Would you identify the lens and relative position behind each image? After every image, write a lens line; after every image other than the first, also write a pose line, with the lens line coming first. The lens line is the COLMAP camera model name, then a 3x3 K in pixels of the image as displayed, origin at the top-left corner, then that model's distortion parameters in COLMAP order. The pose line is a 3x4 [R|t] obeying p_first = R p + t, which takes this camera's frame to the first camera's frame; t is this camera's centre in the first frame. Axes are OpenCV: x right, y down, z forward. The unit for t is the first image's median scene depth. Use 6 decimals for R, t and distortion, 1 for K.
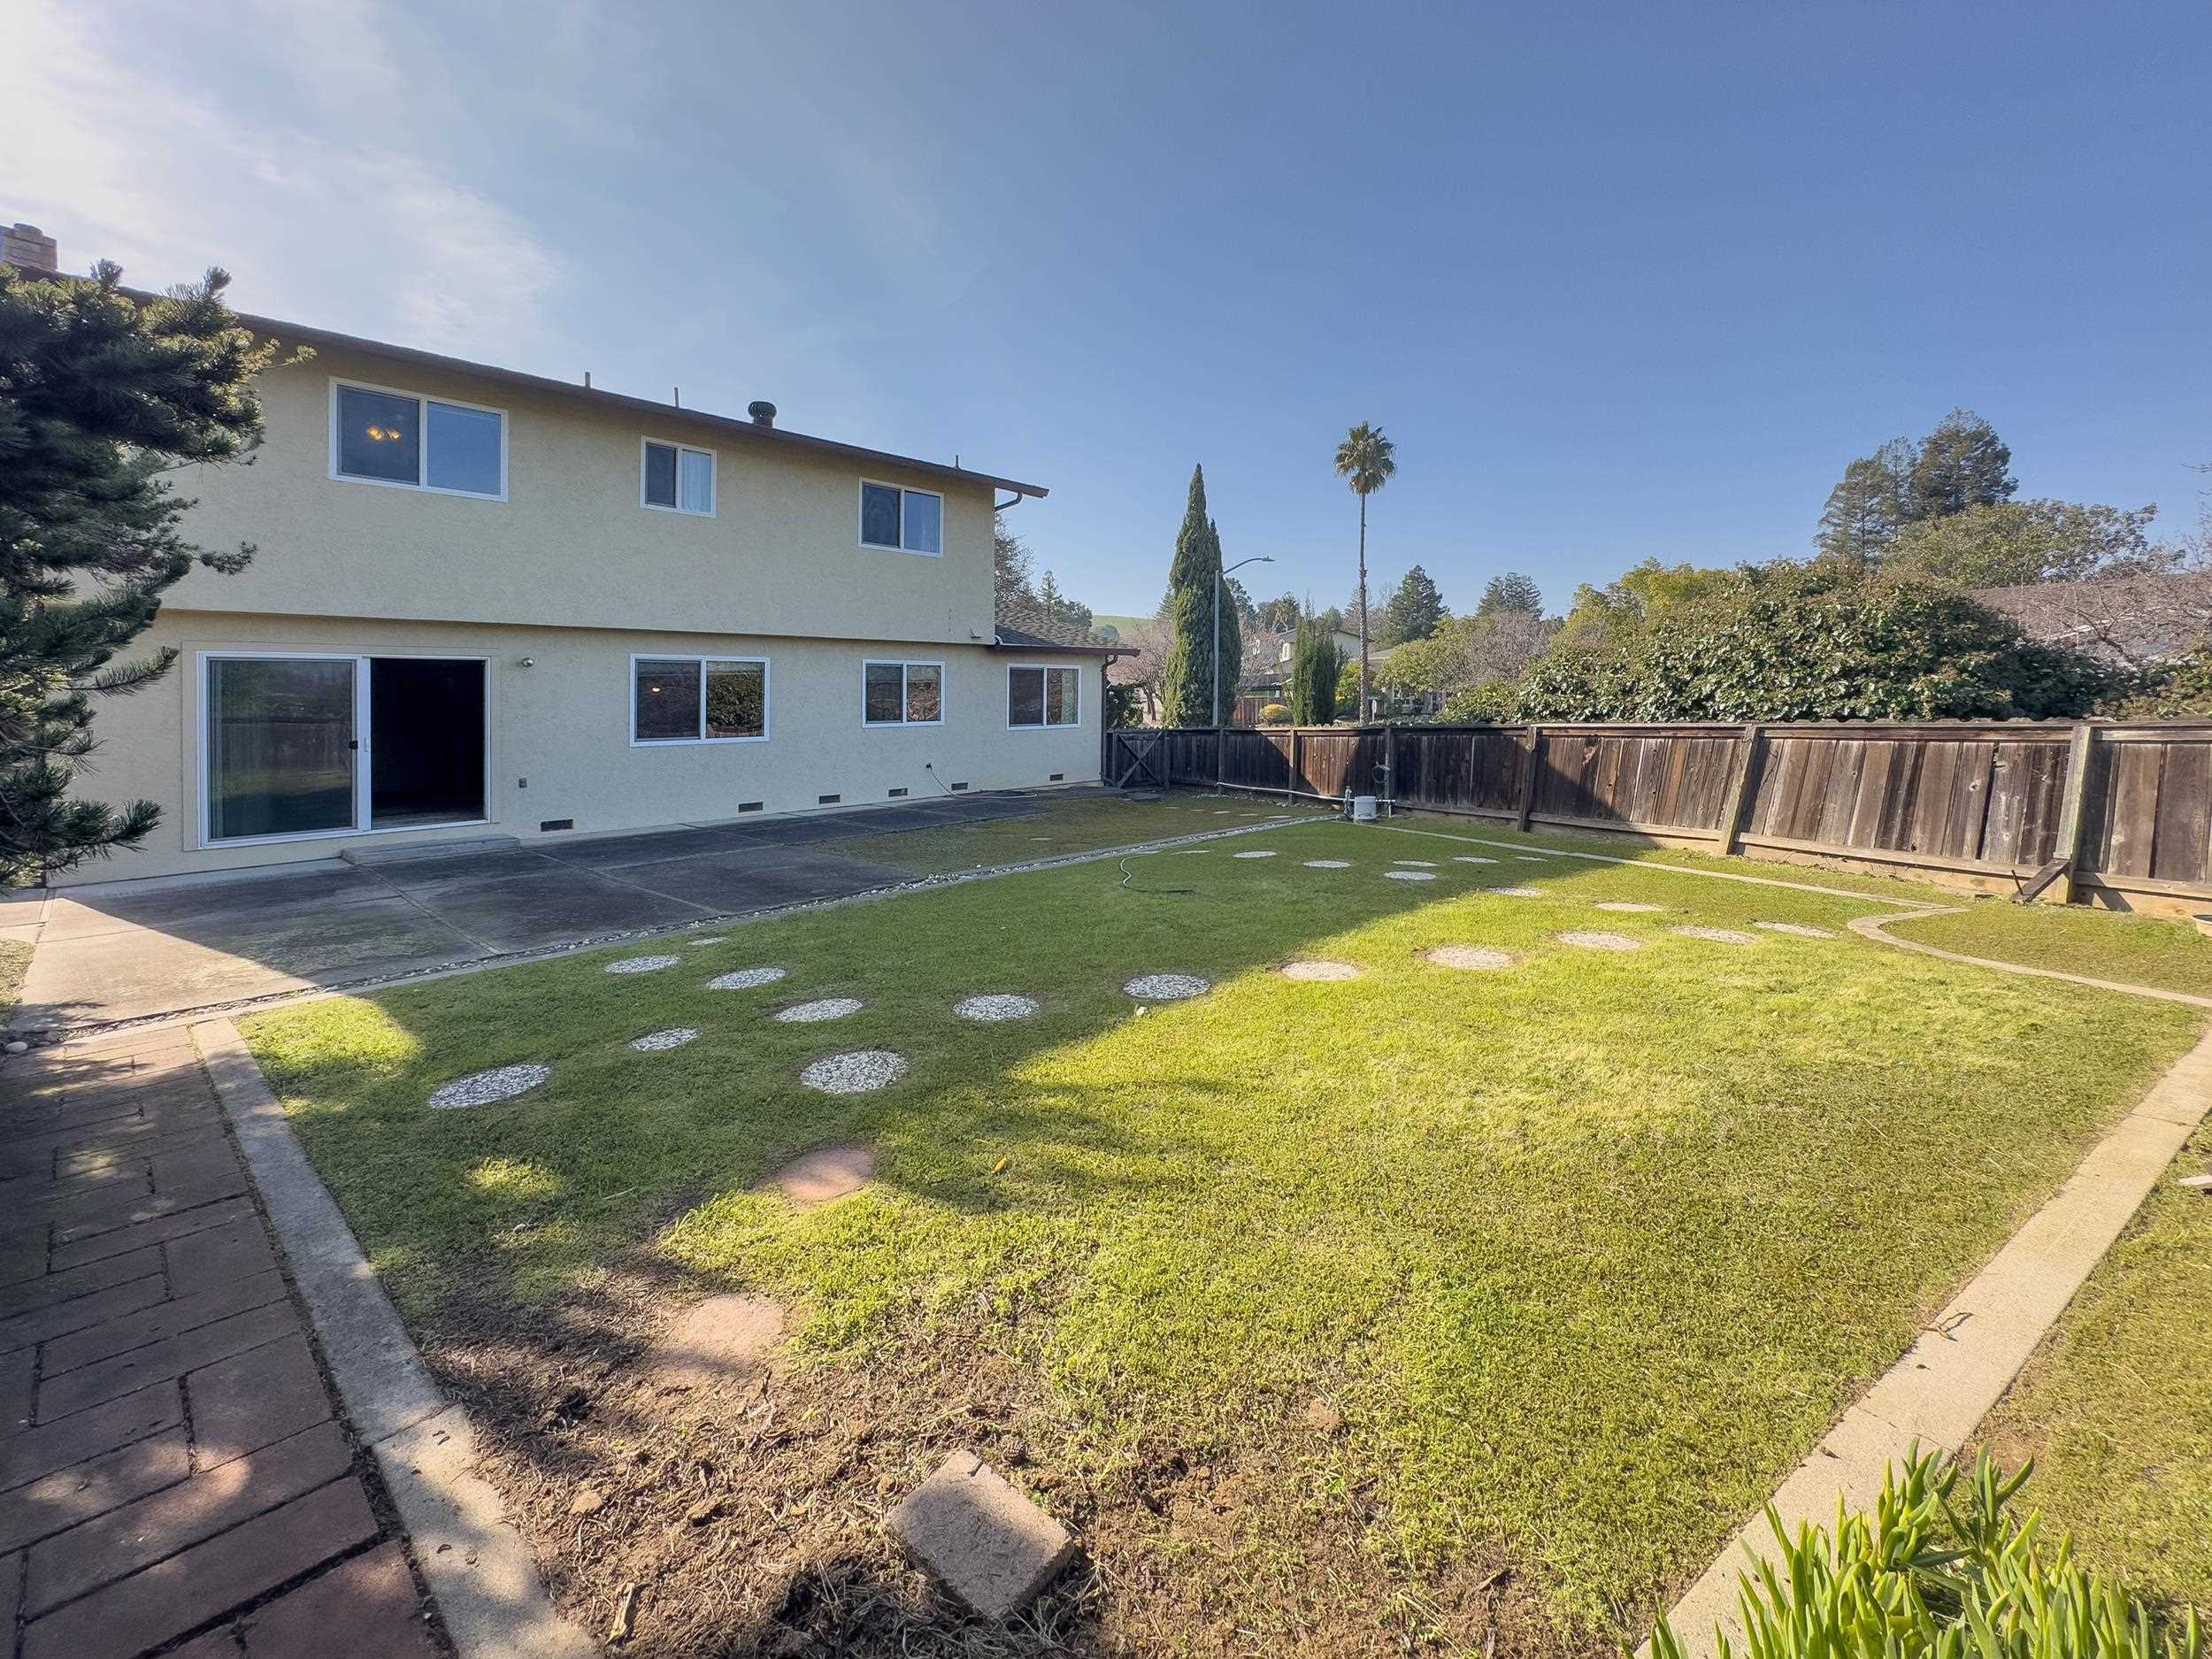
lens RADIAL K [[914.3, 0, 1160.0], [0, 914.3, 706.3], [0, 0, 1]] dist [-0.002694, 0.001226]
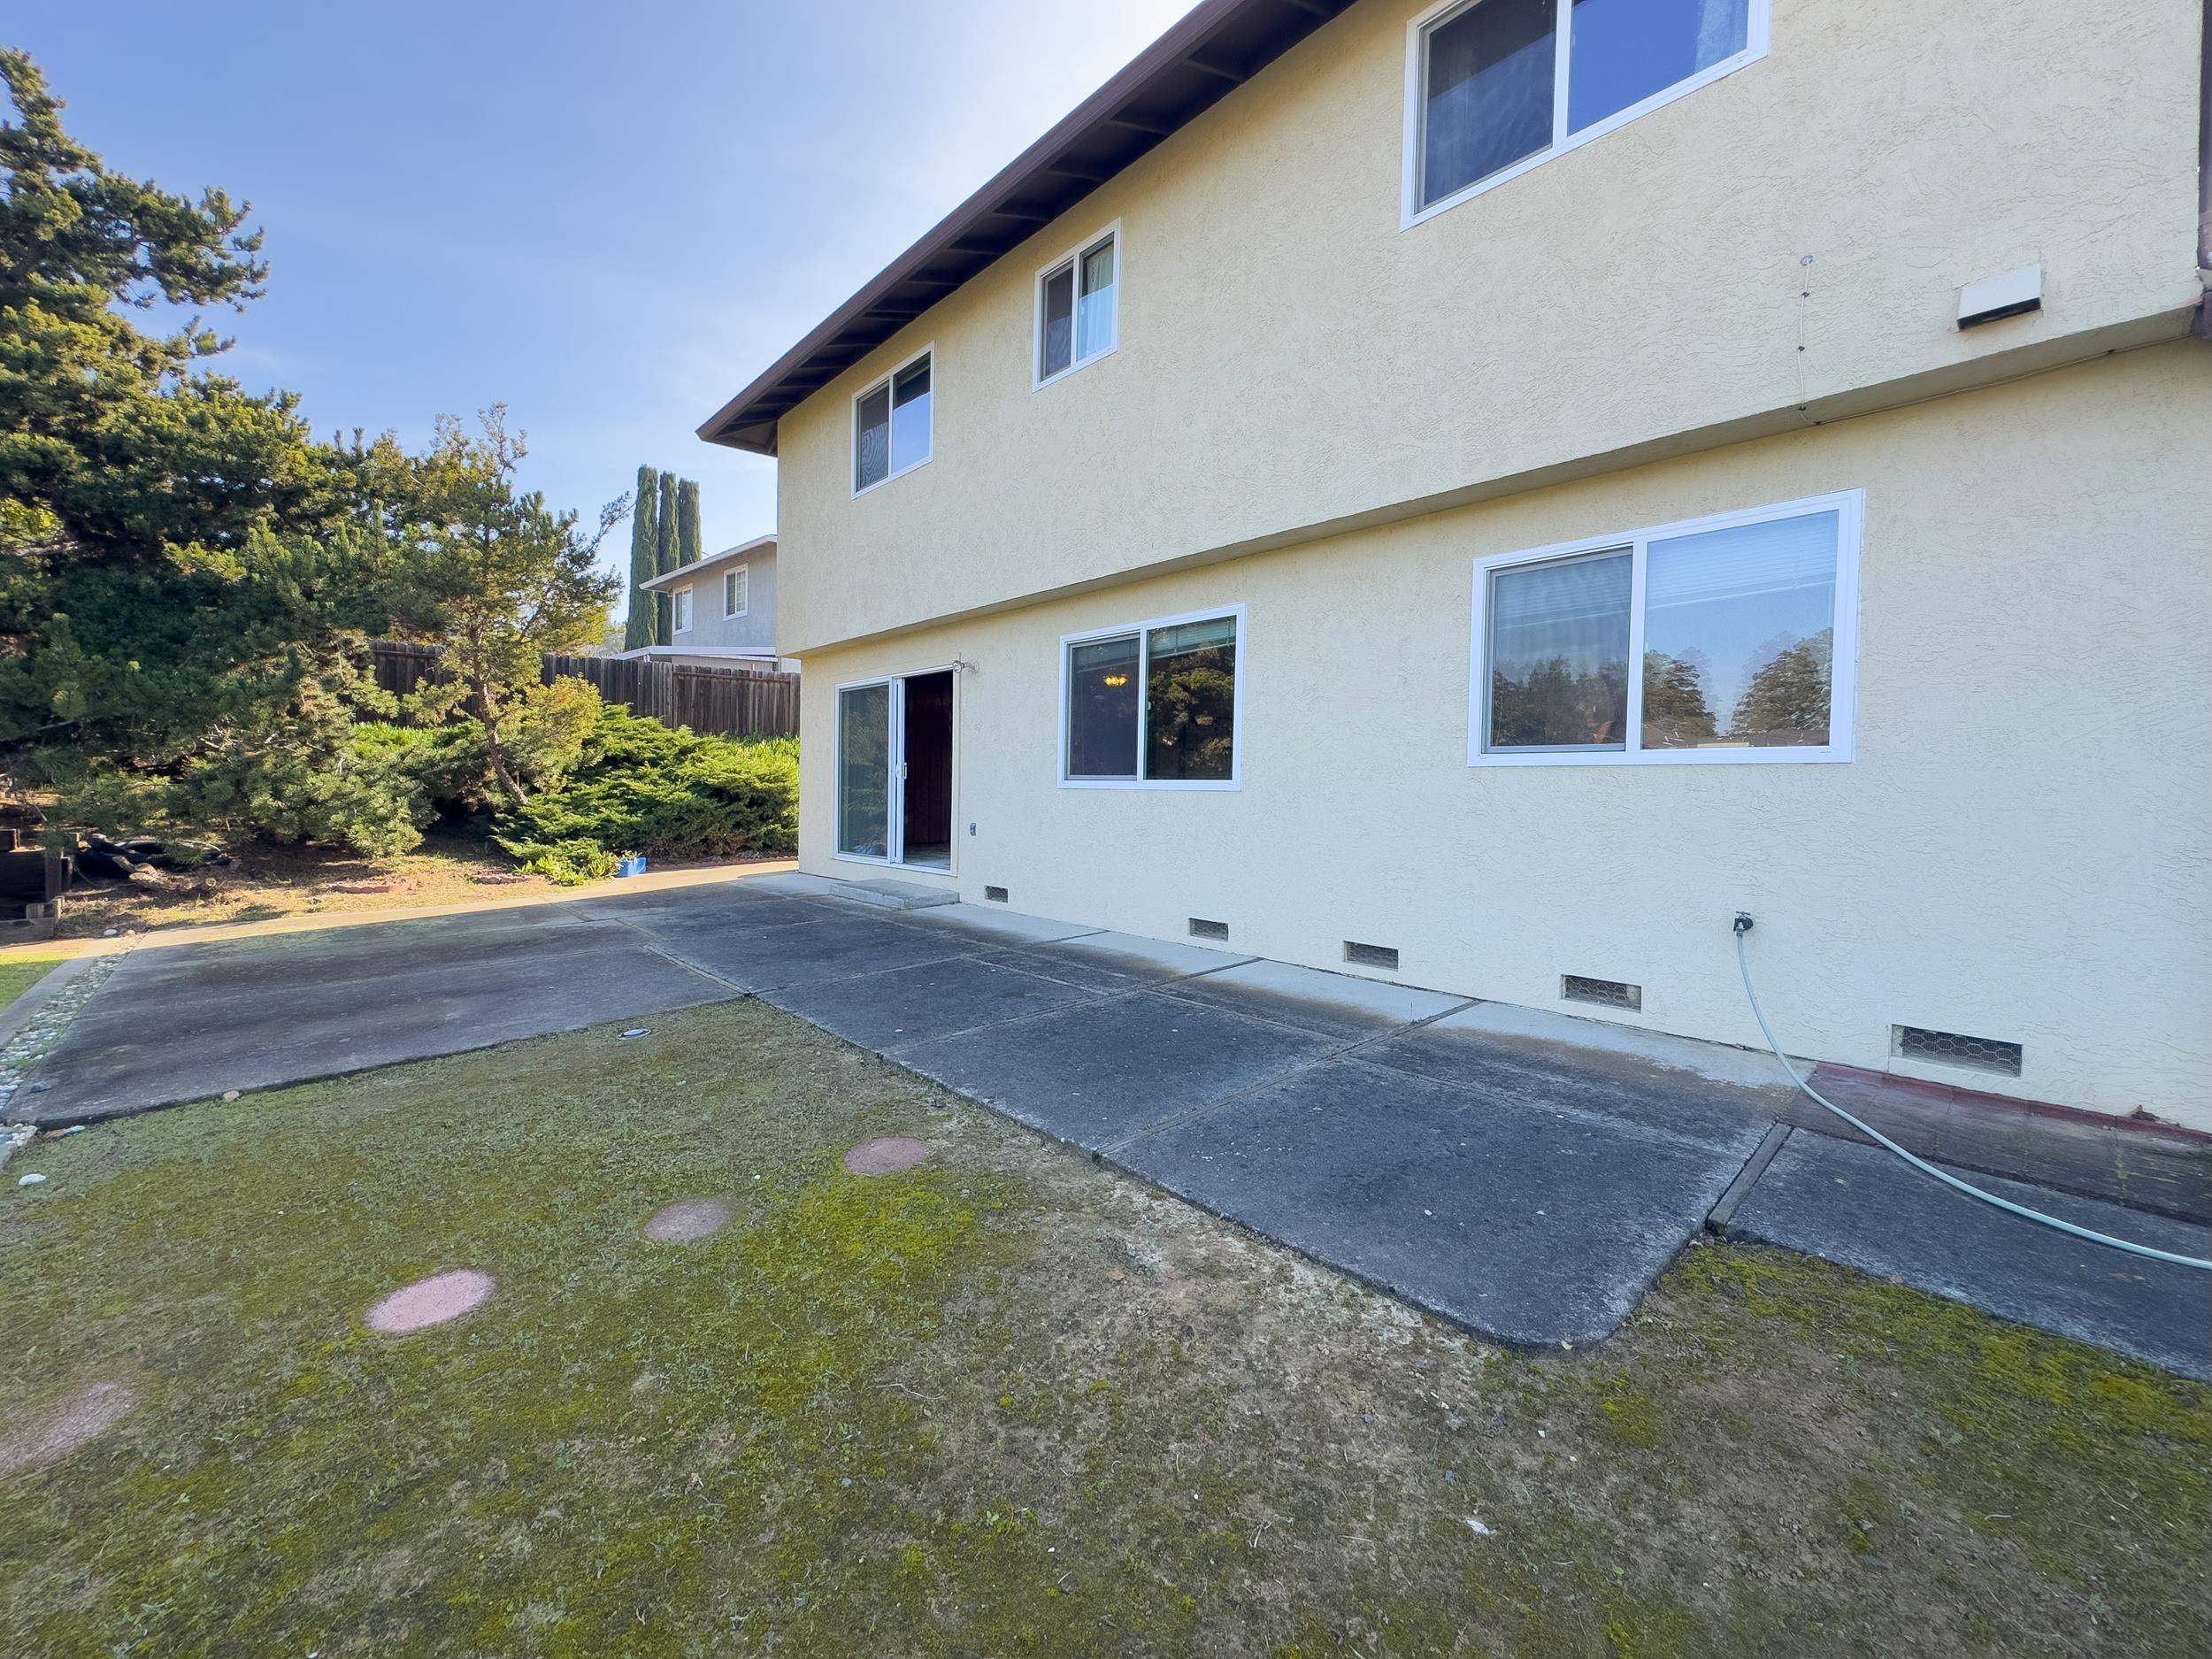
lens RADIAL K [[914.3, 0, 1105.0], [0, 914.3, 778.3], [0, 0, 1]] dist [-0.002694, 0.001226]
pose [[-0.166160, 0.020010, -0.985896, 0.023116], [0.003328, 0.999800, 0.019731, 0.022174], [0.986093, -0.000003, -0.166193, 0.960471]]
